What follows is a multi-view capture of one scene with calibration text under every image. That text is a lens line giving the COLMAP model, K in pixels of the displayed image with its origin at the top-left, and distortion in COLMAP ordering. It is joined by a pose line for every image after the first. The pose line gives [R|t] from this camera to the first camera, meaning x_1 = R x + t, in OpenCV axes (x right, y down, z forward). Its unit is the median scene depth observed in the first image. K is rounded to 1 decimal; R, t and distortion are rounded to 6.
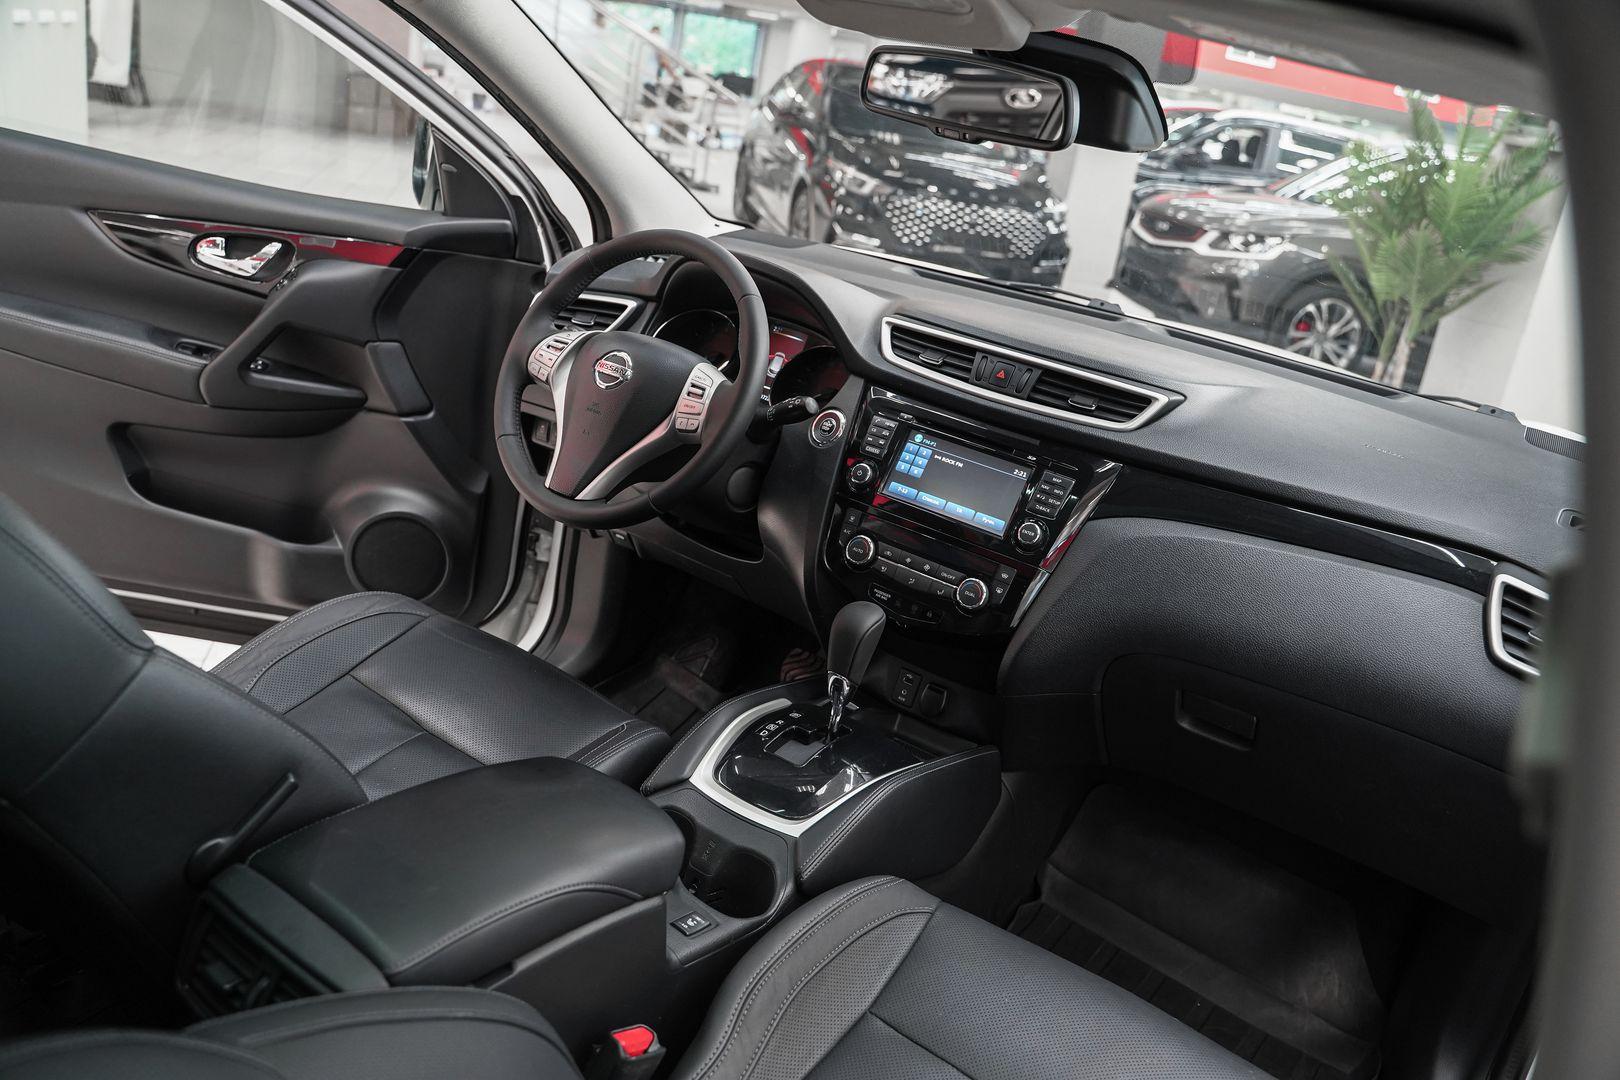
lens RADIAL K [[1310.1, 0, 809.0], [0, 1310.1, 533.6], [0, 0, 1]] dist [-0.110116, 0.081479]
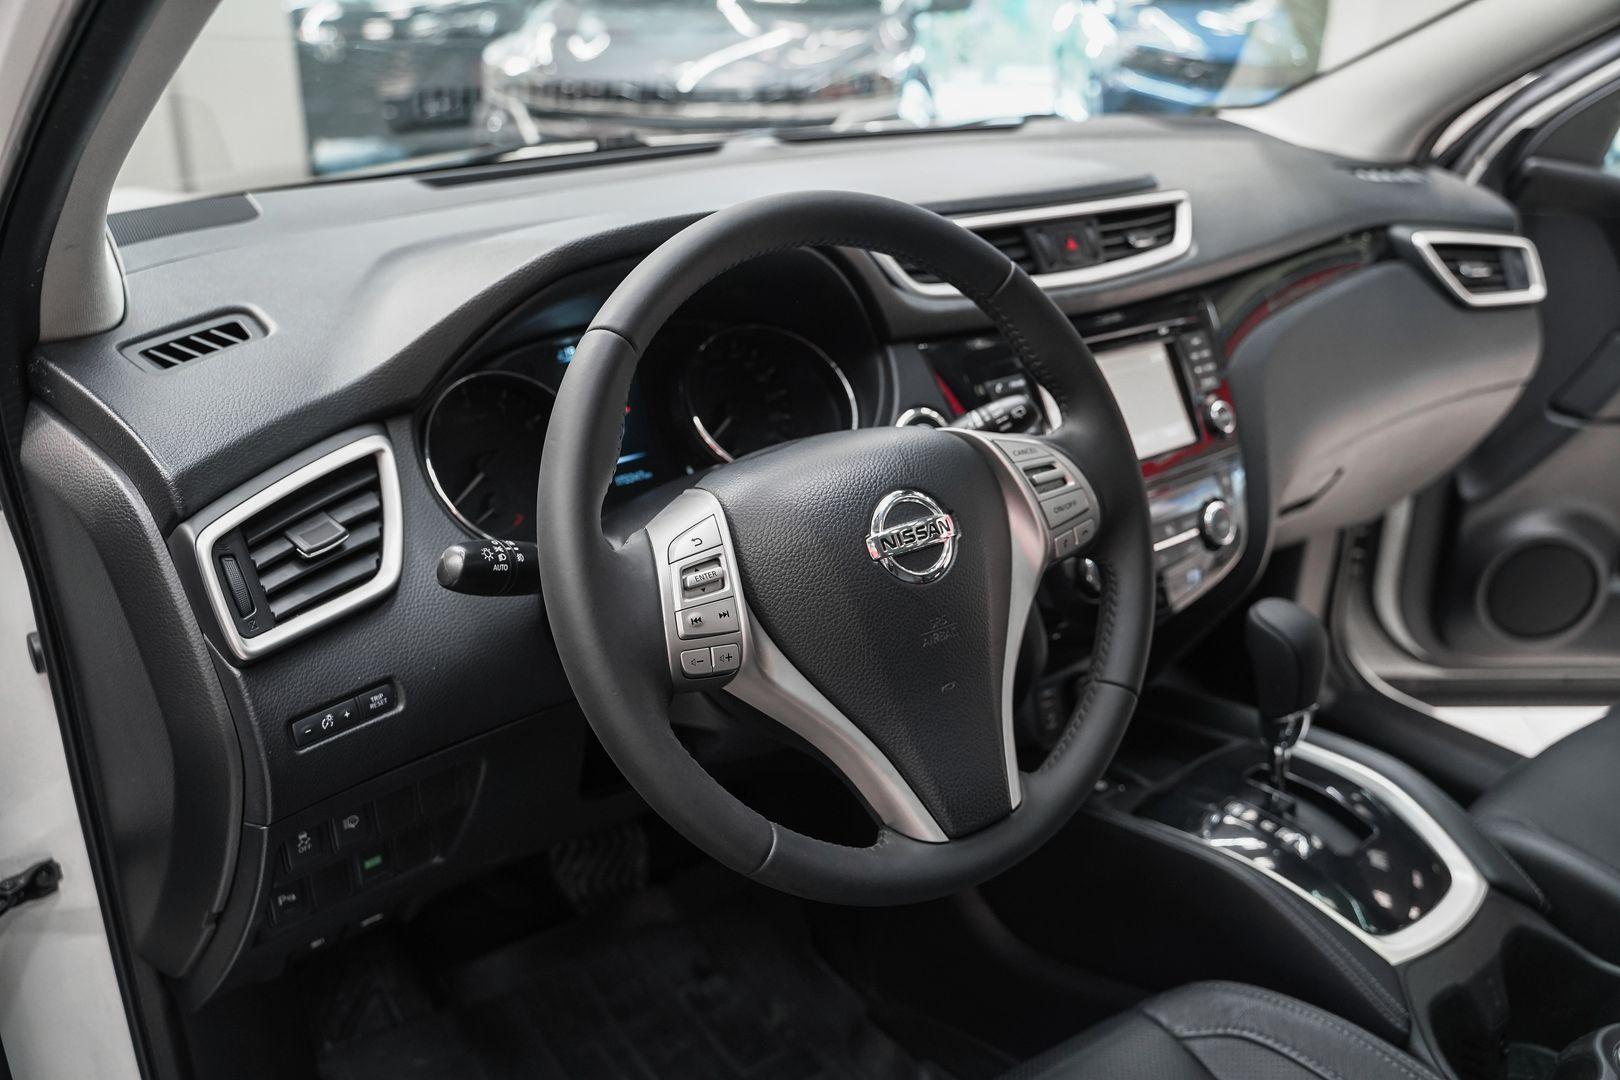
lens RADIAL K [[1310.1, 0, 810.8], [0, 1310.1, 544.8], [0, 0, 1]] dist [-0.110116, 0.081479]
pose [[0.297928, -0.524685, 0.797461, -0.488277], [0.354378, 0.836491, 0.417970, -0.303956], [-0.886372, 0.158077, 0.435151, 0.796837]]
